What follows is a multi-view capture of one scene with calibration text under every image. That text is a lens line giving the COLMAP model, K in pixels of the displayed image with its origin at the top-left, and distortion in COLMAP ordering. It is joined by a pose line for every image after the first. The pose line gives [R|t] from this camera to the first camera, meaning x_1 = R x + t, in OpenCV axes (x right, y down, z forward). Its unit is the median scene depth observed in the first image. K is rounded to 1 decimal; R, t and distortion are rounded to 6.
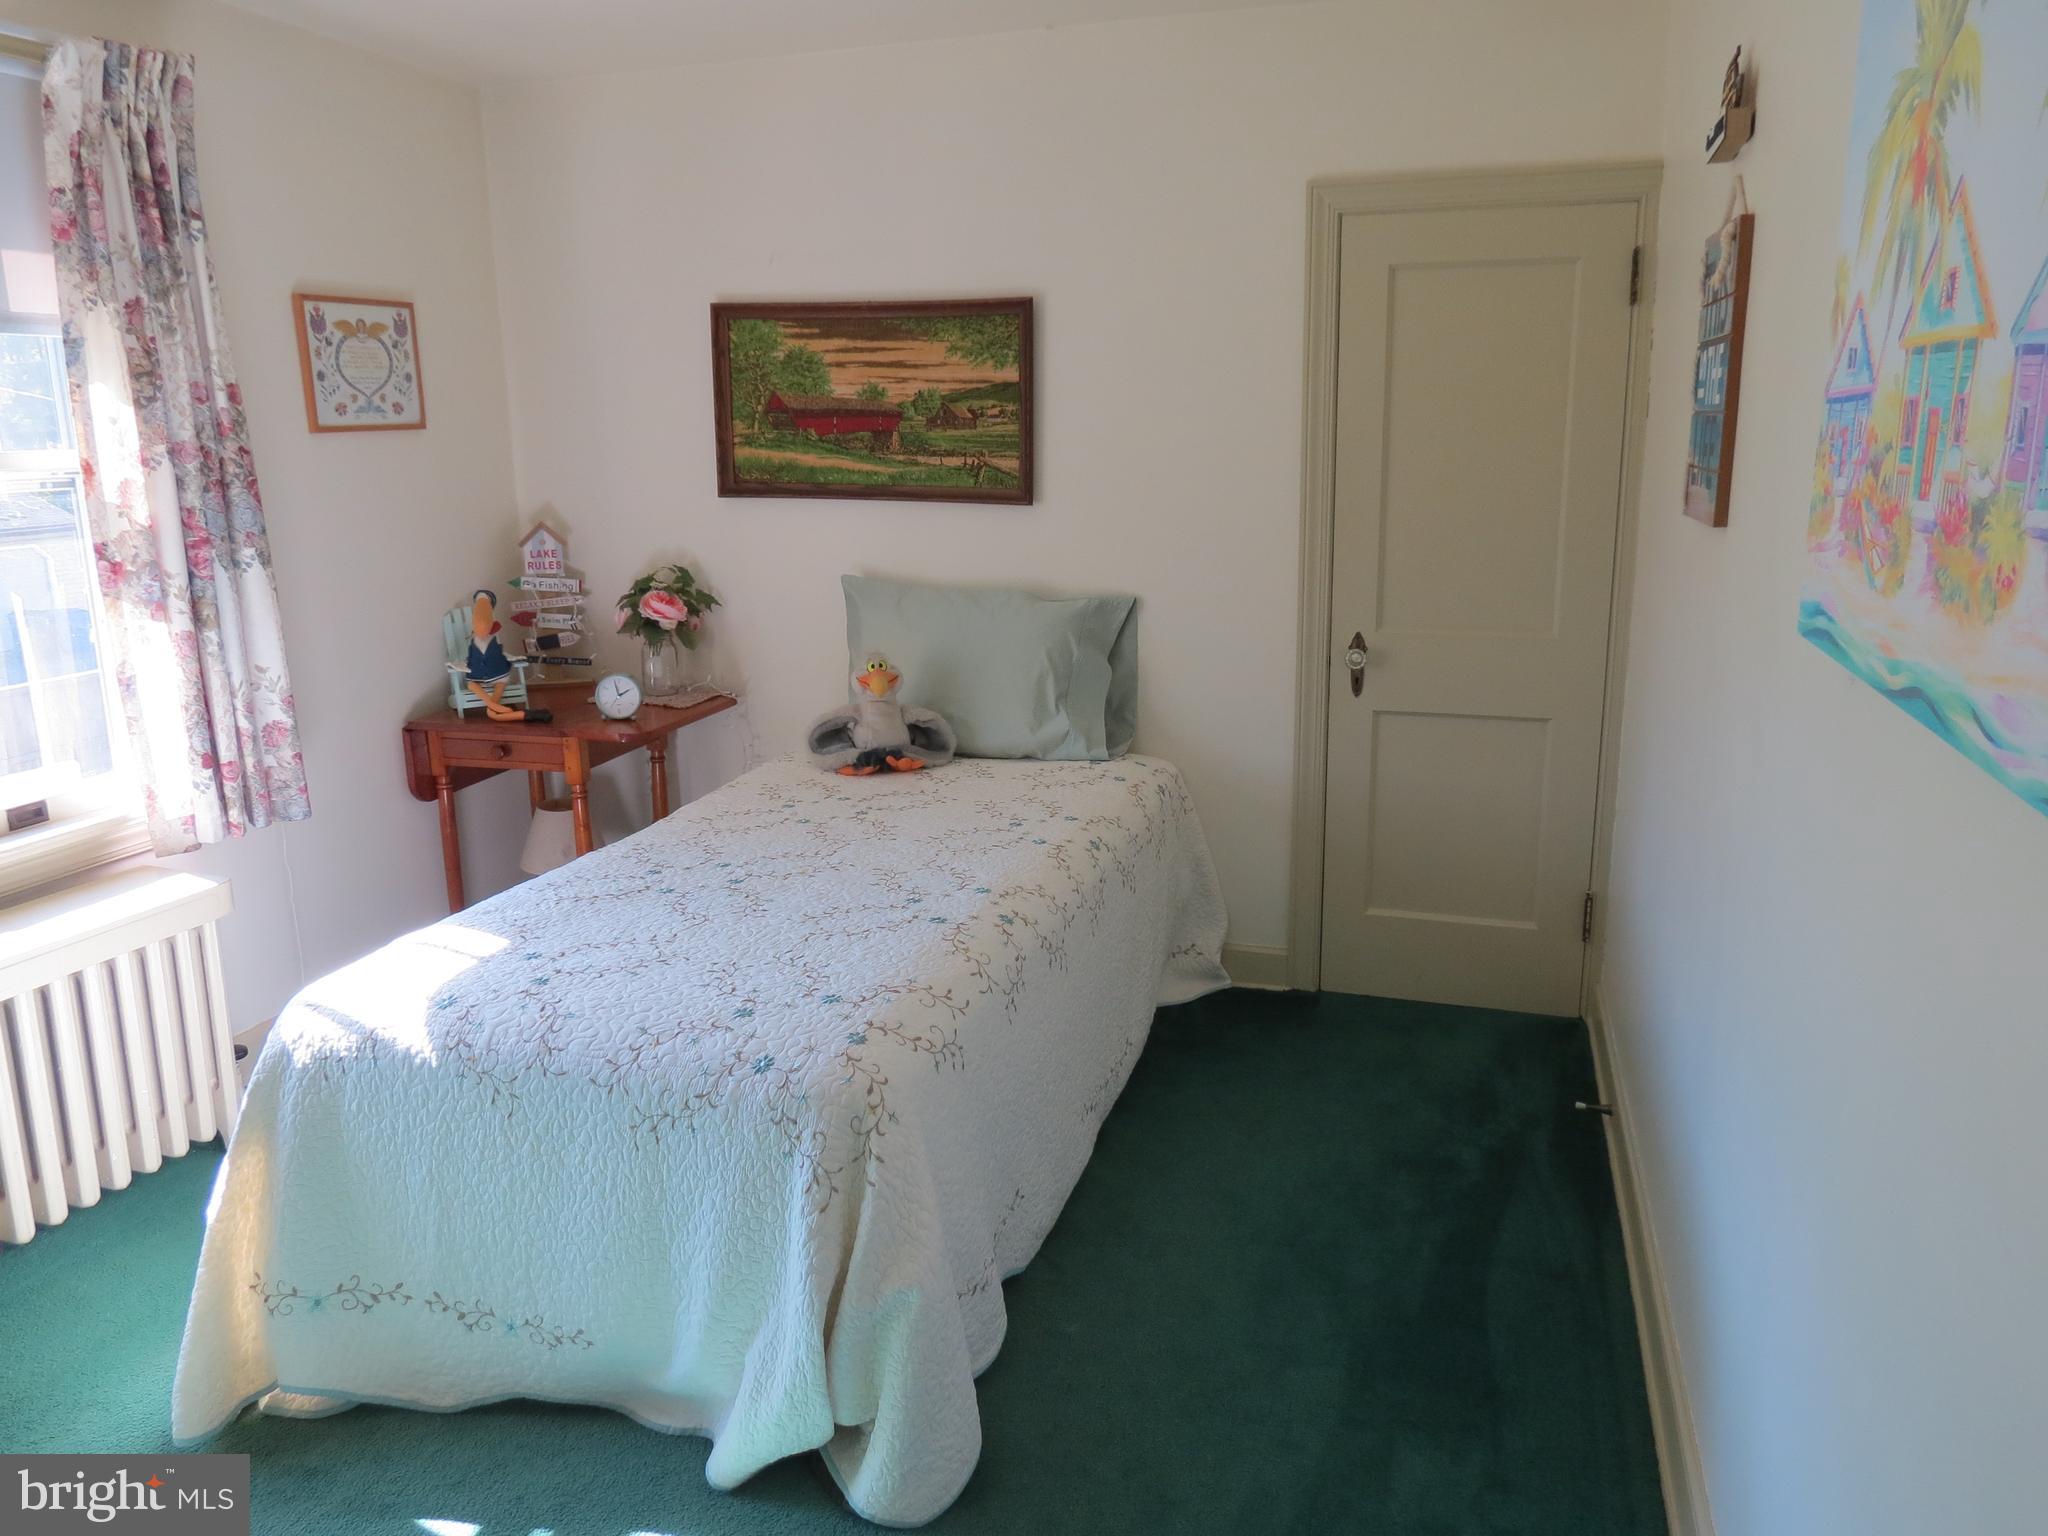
lens RADIAL K [[1465.1, 0, 1028.8], [0, 1465.1, 766.8], [0, 0, 1]] dist [-0.034371, 0.015768]
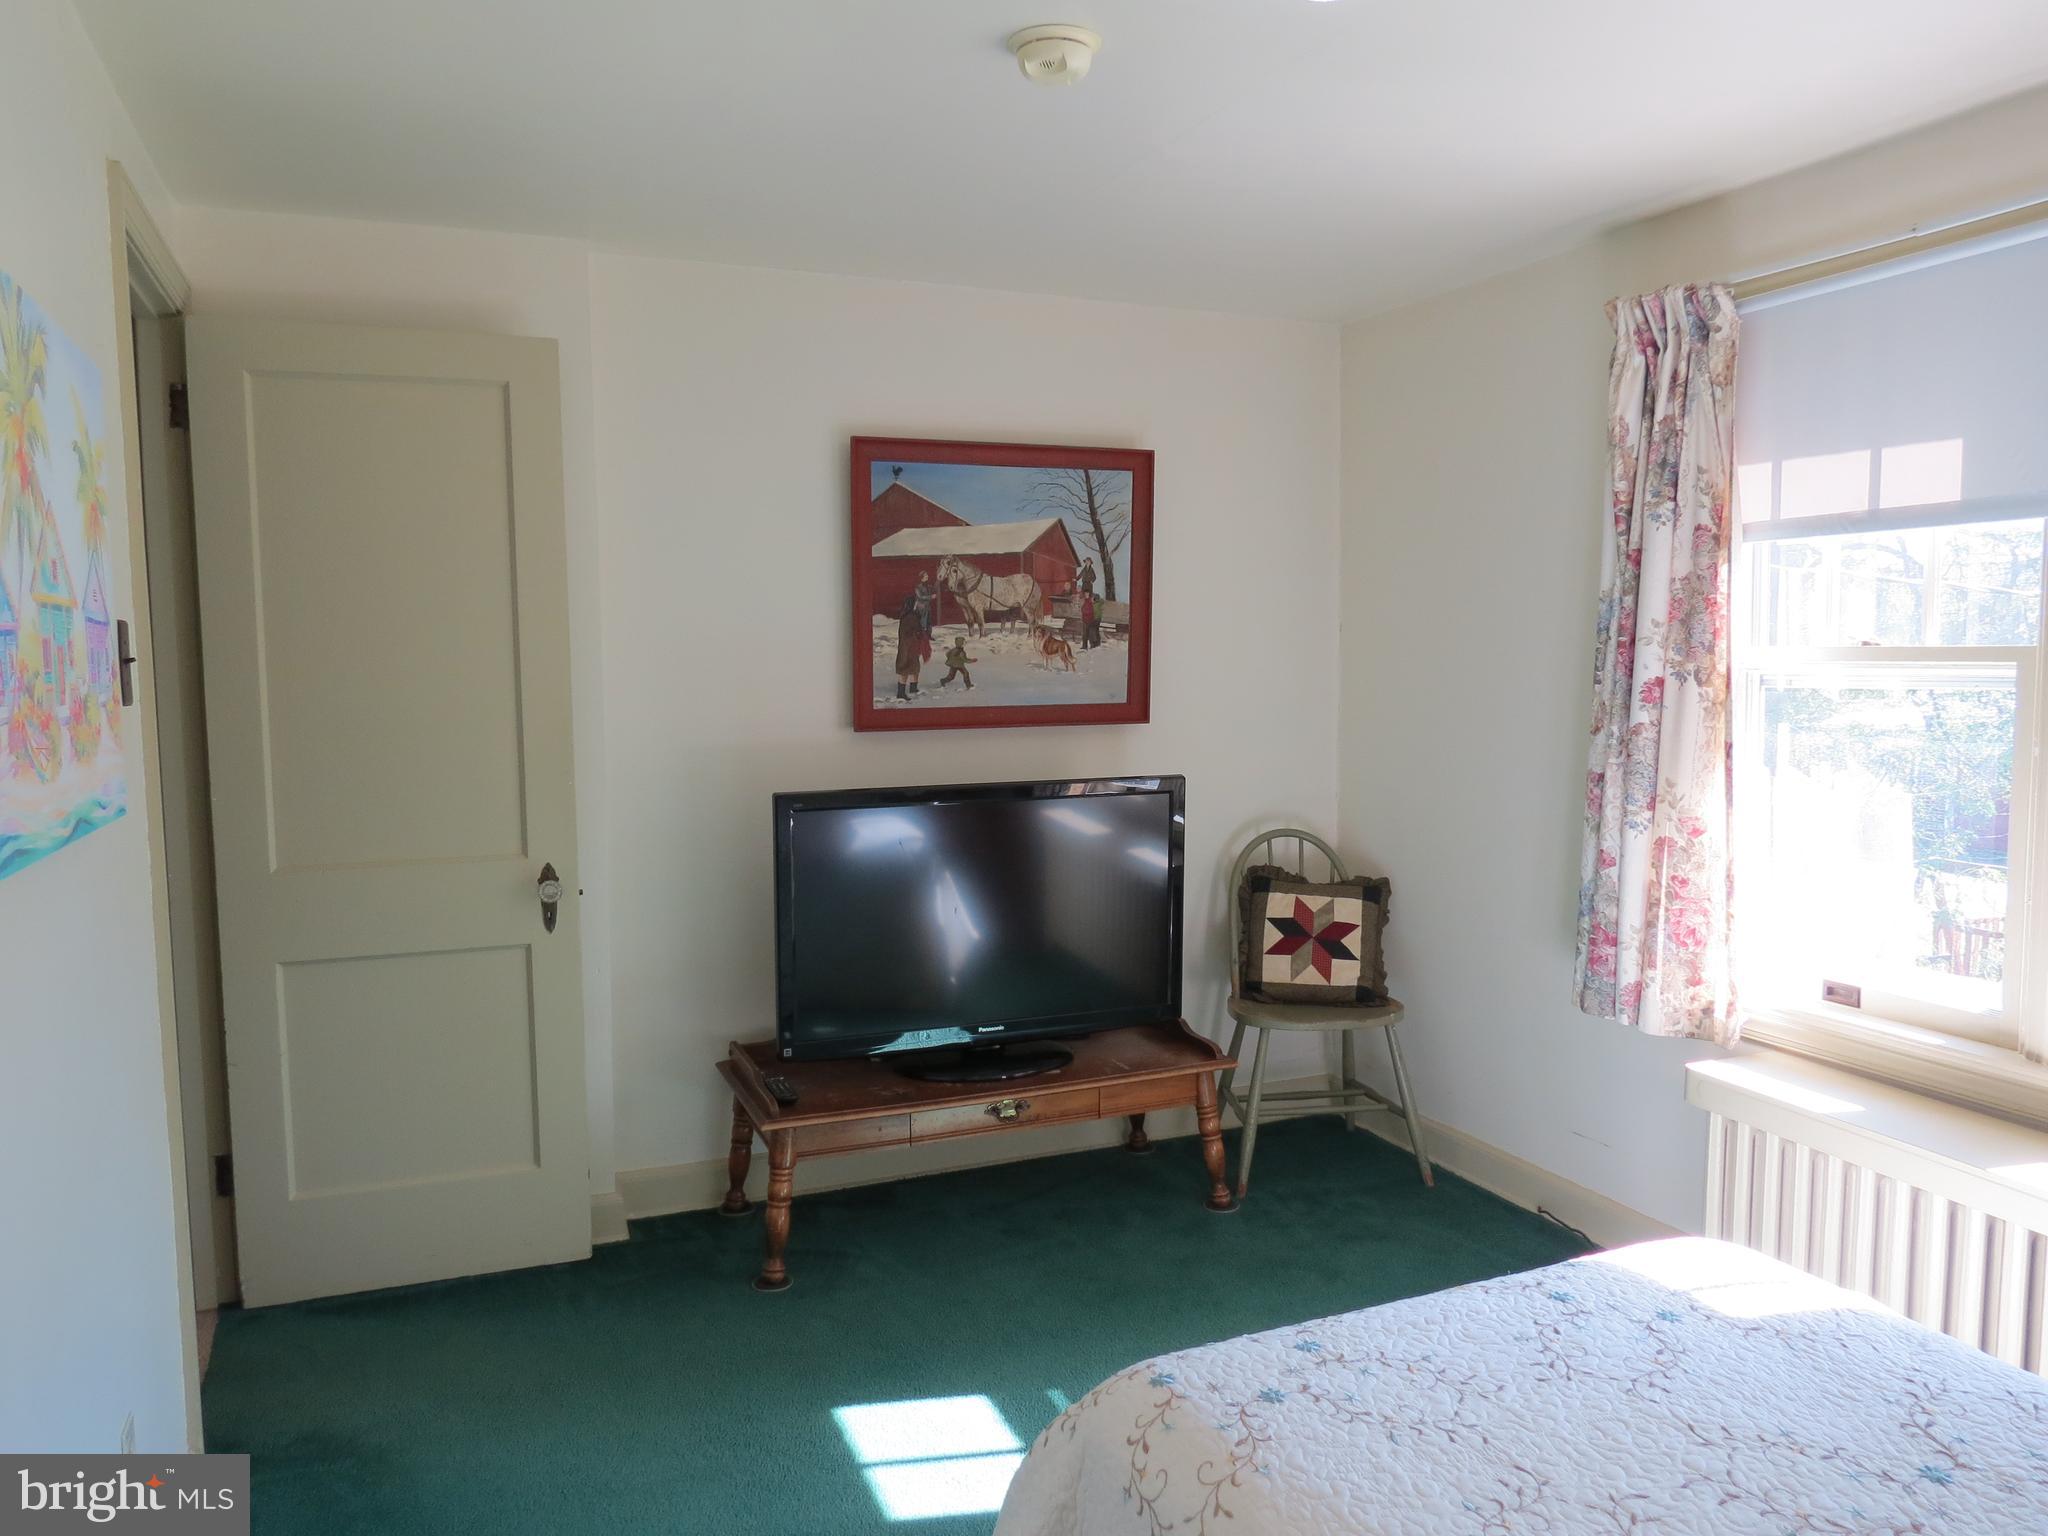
lens RADIAL K [[1465.1, 0, 1007.2], [0, 1465.1, 818.7], [0, 0, 1]] dist [-0.034371, 0.015768]
pose [[-0.775349, 0.095525, -0.624267, 0.289627], [-0.123976, 0.946237, 0.298774, -0.232080], [0.619245, 0.309048, -0.721821, 0.983851]]
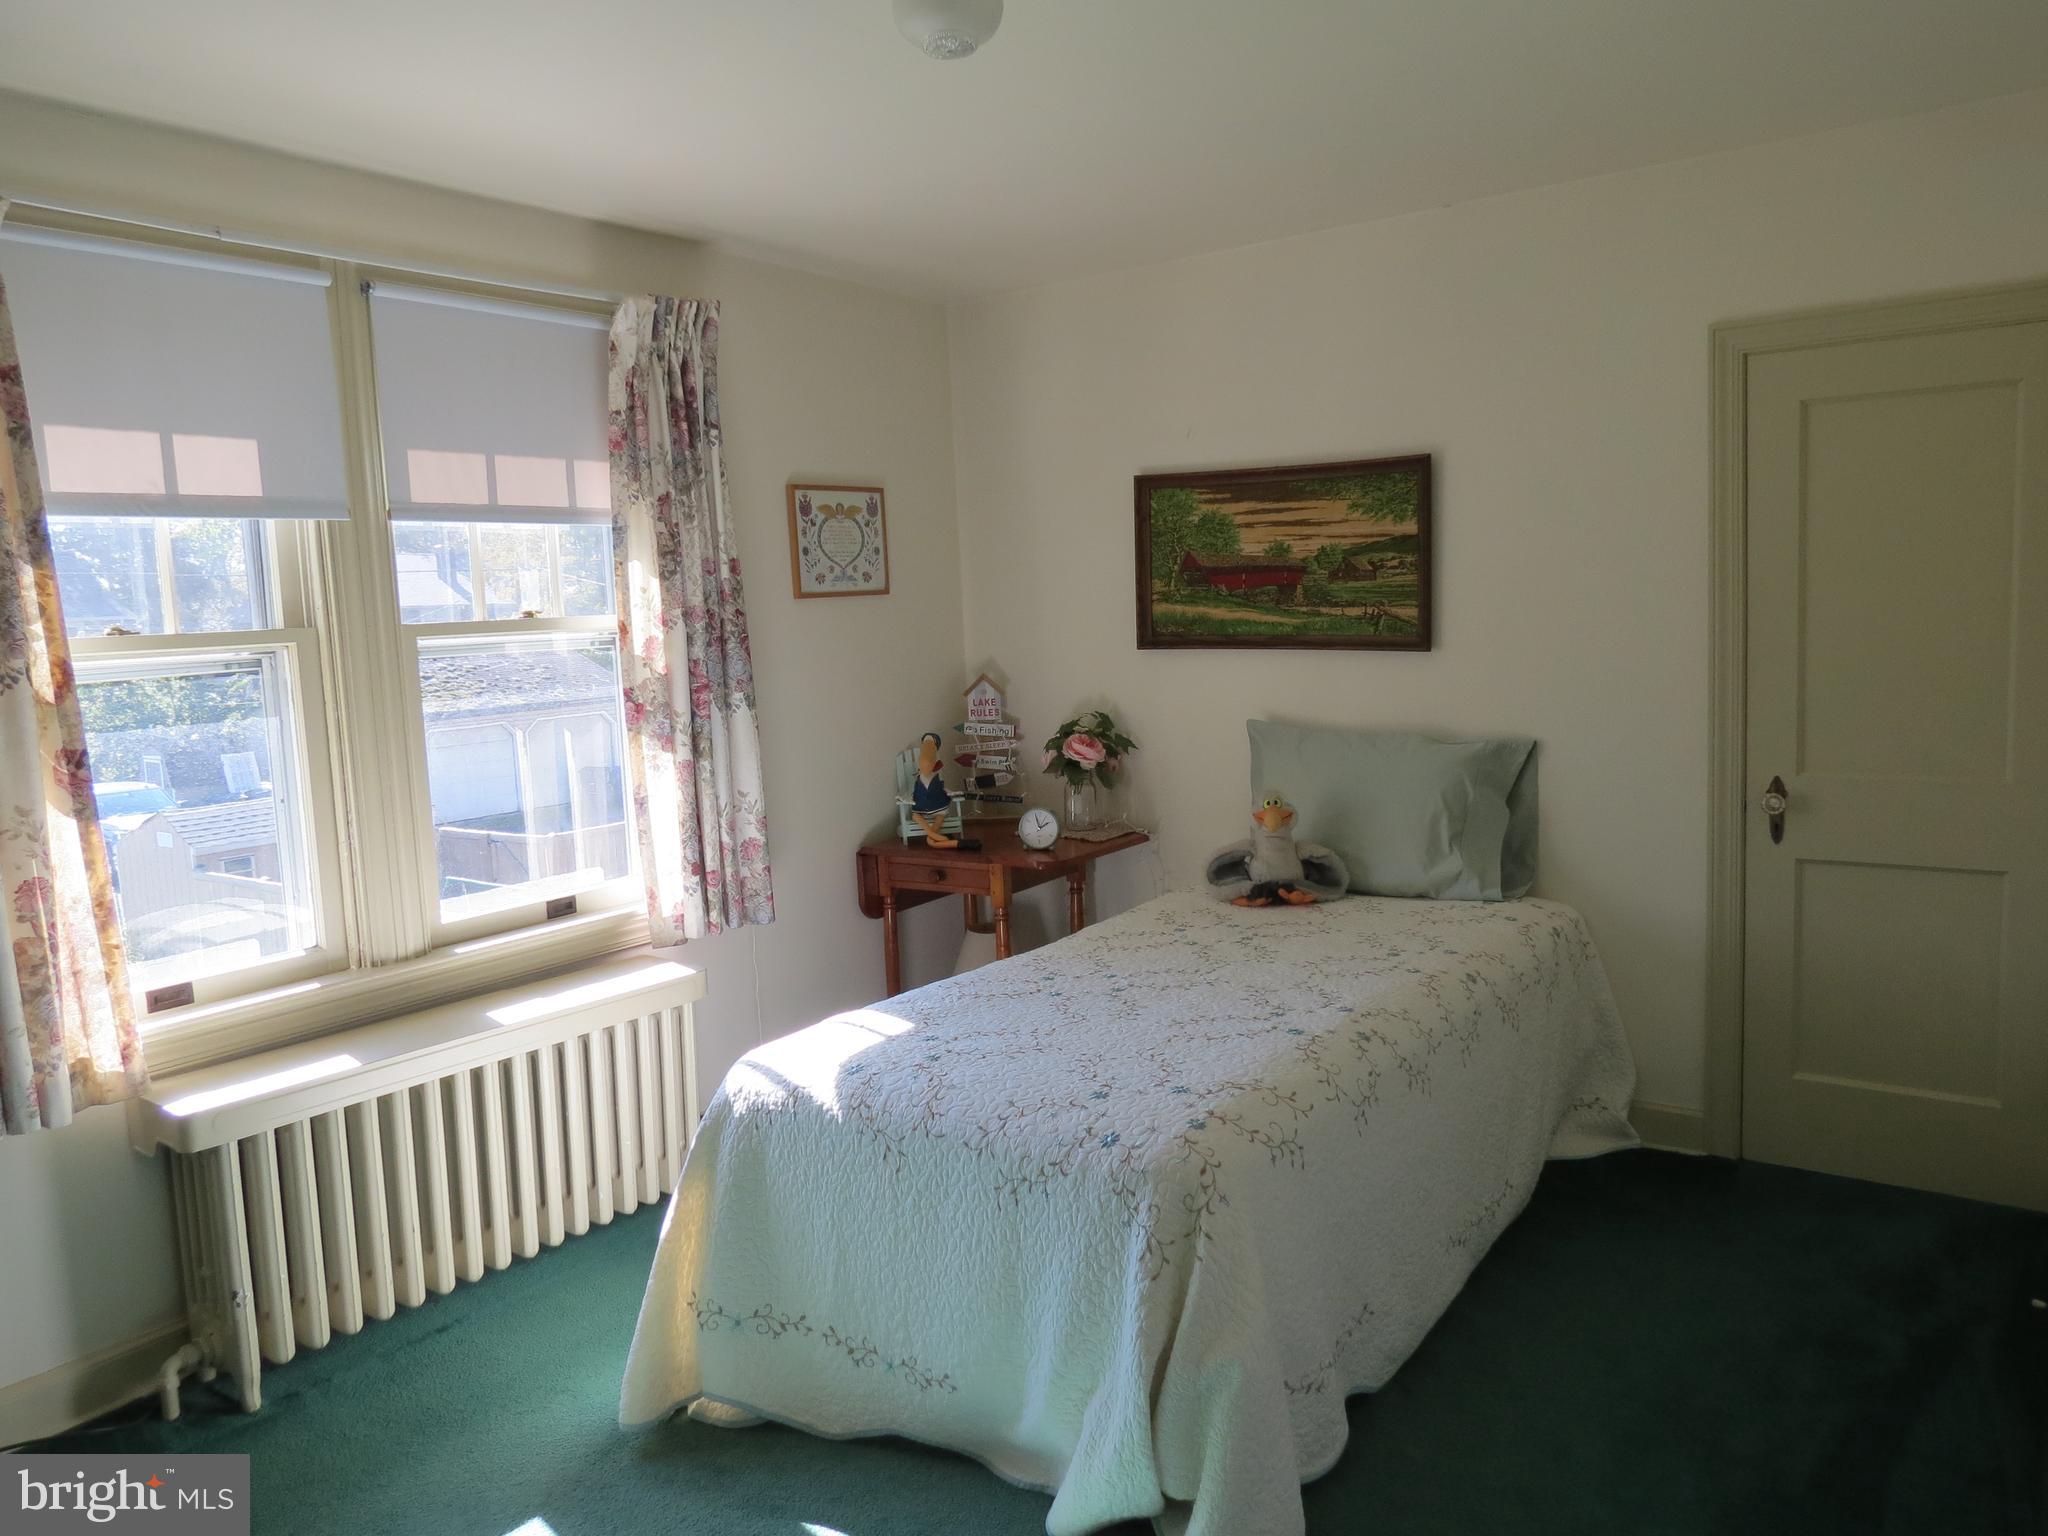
lens RADIAL K [[1465.1, 0, 1021.4], [0, 1465.1, 769.5], [0, 0, 1]] dist [-0.034371, 0.015768]
pose [[0.949494, 0.008426, -0.313671, 0.066191], [-0.043220, 0.993623, -0.104138, 0.029390], [0.310794, 0.112436, 0.943804, -0.062427]]
